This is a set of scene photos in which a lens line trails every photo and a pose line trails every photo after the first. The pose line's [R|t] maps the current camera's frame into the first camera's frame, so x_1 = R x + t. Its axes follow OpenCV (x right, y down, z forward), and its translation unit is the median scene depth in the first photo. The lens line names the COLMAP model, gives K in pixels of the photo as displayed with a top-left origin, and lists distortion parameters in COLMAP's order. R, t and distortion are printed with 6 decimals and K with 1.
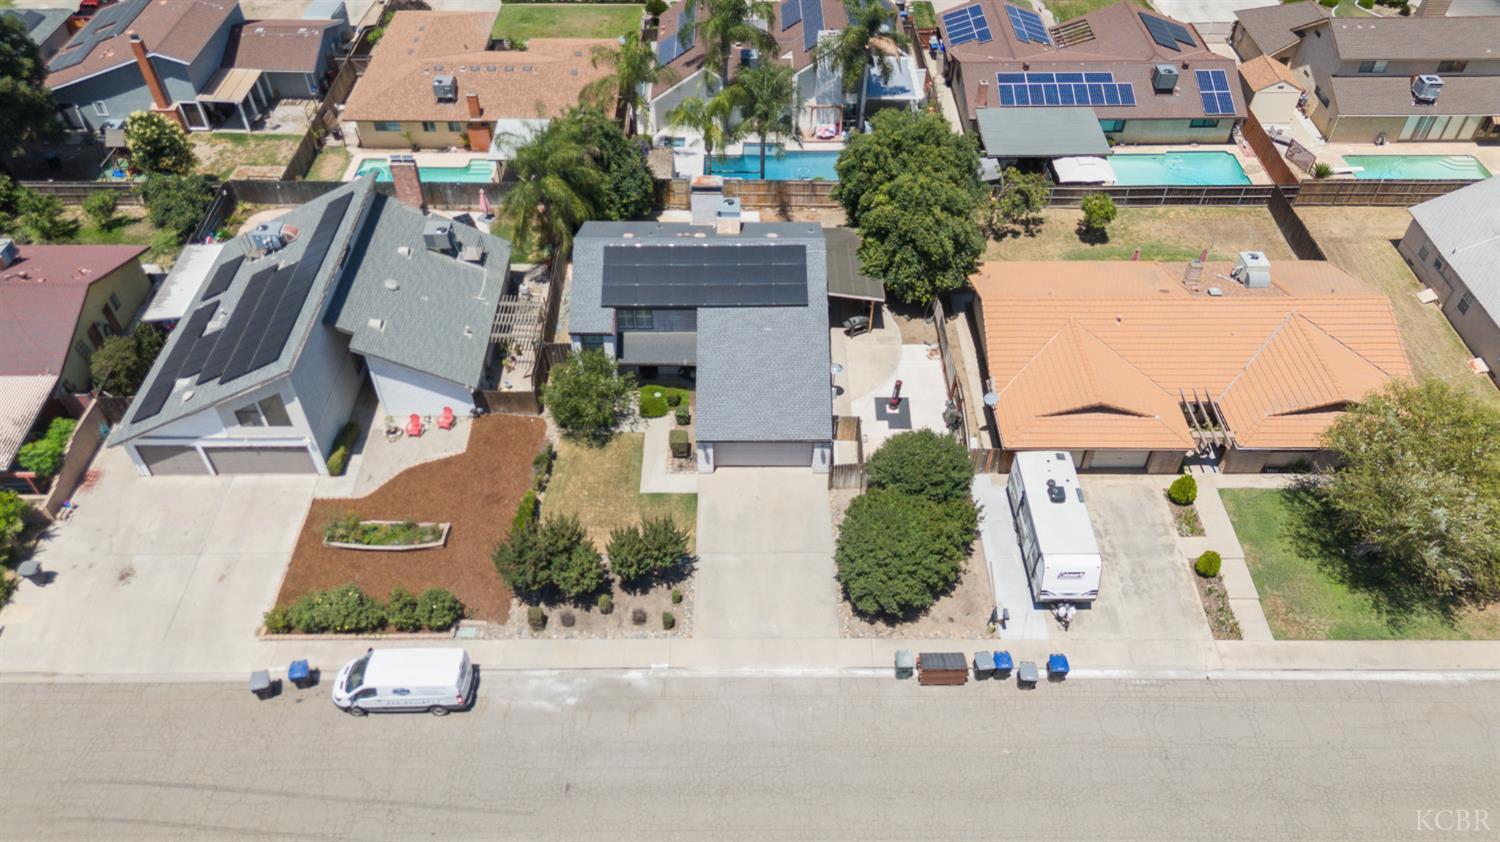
lens RADIAL K [[1041.8, 0, 752.5], [0, 1041.8, 460.3], [0, 0, 1]] dist [0.075941, -0.089560]
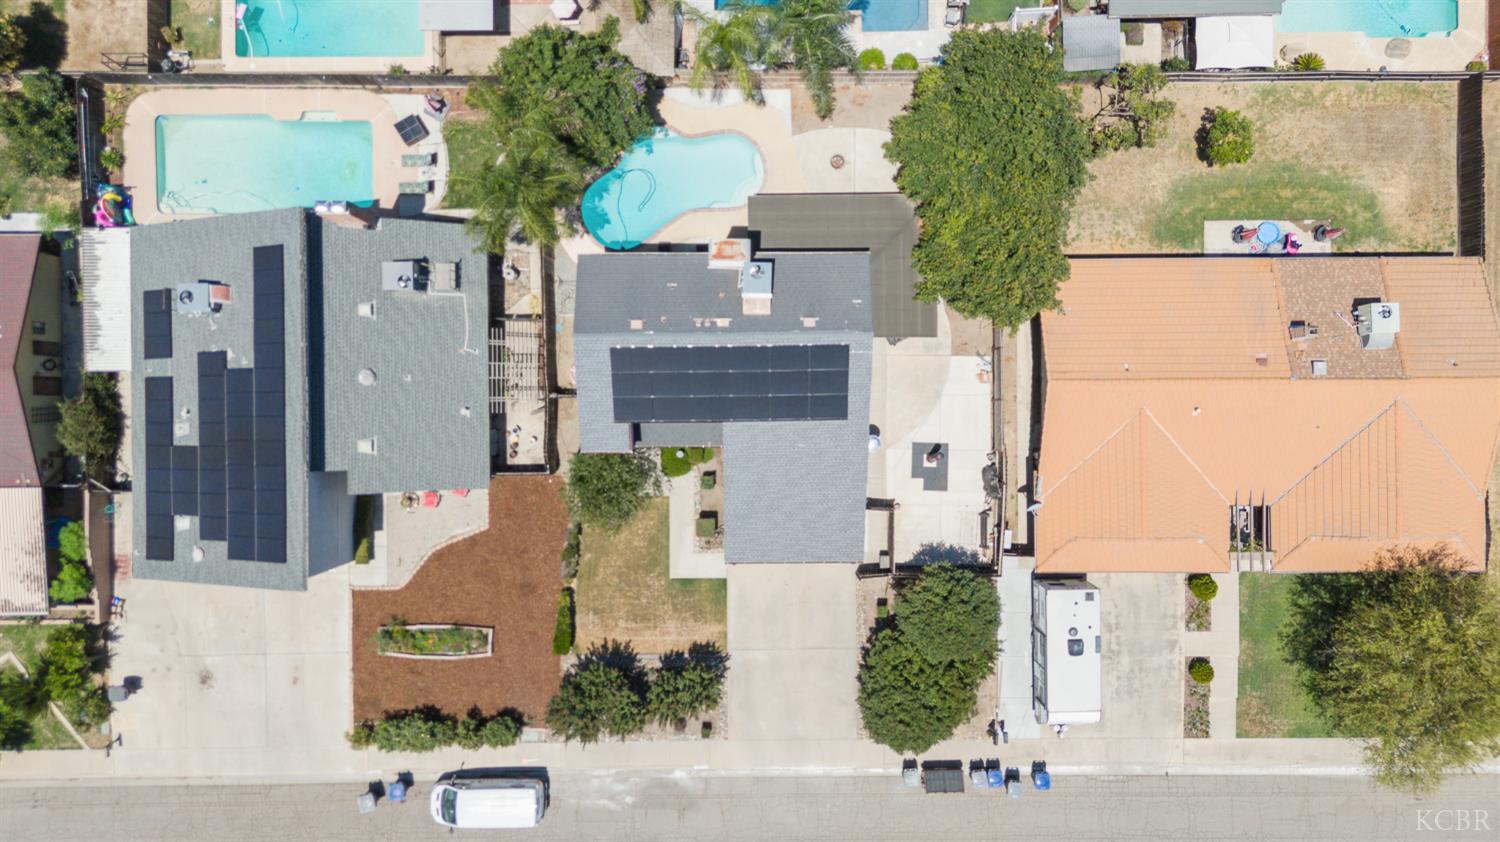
lens RADIAL K [[1036.4, 0, 751.0], [0, 1036.4, 426.3], [0, 0, 1]] dist [0.063054, -0.058298]
pose [[0.999993, 0.000772, 0.003578, -0.034660], [-0.003041, 0.719179, 0.694818, -0.821291], [-0.002037, -0.694825, 0.719176, 0.396230]]
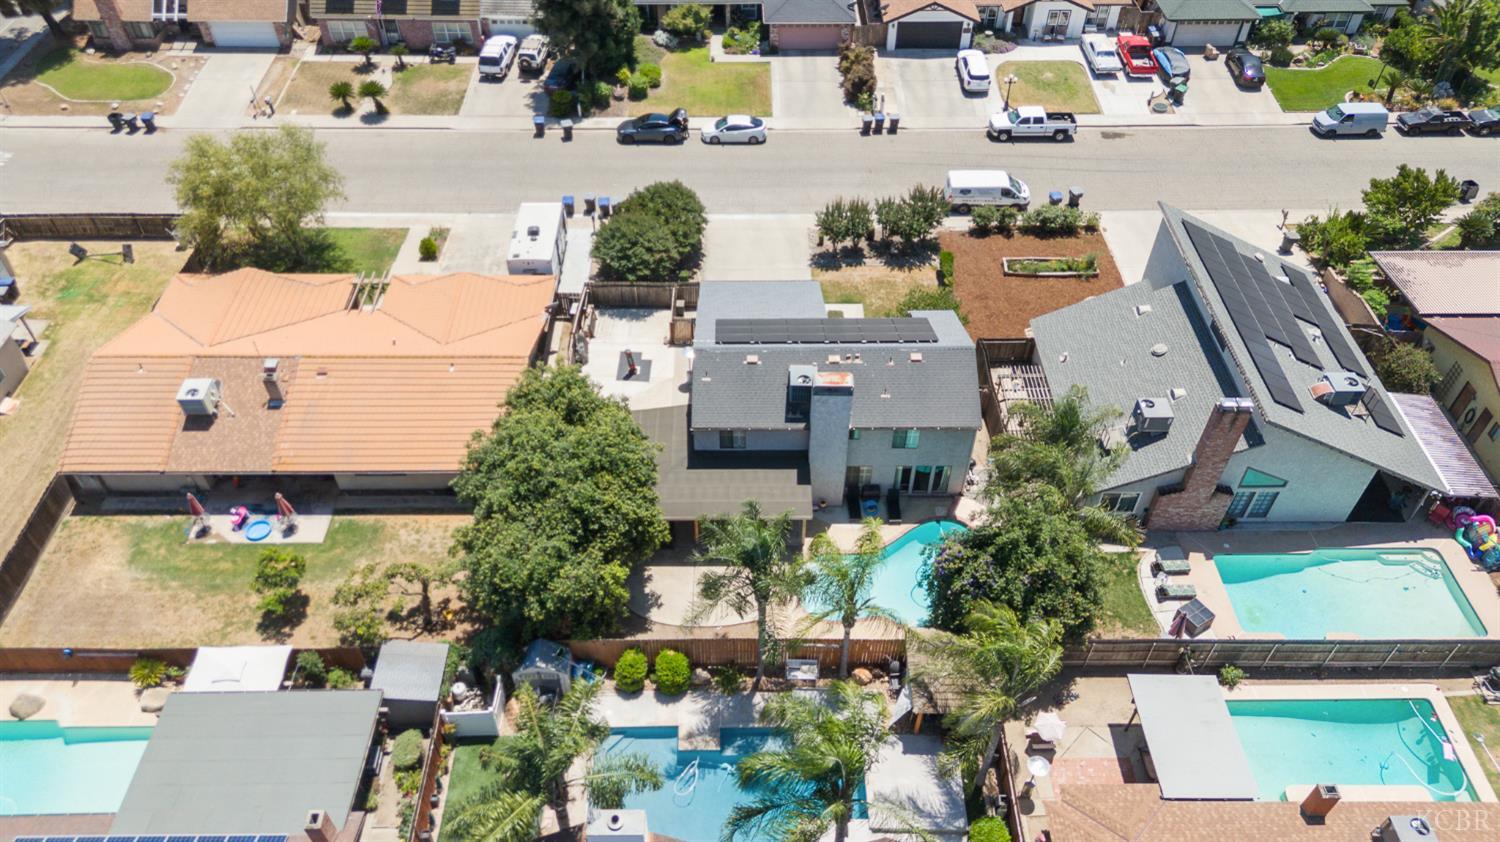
lens RADIAL K [[1036.4, 0, 751.0], [0, 1036.4, 426.3], [0, 0, 1]] dist [0.063054, -0.058298]
pose [[-0.999973, -0.004972, -0.005460, 0.027352], [-0.005250, -0.041337, 0.999131, -1.224912], [-0.005193, 0.999133, 0.041310, 1.152177]]
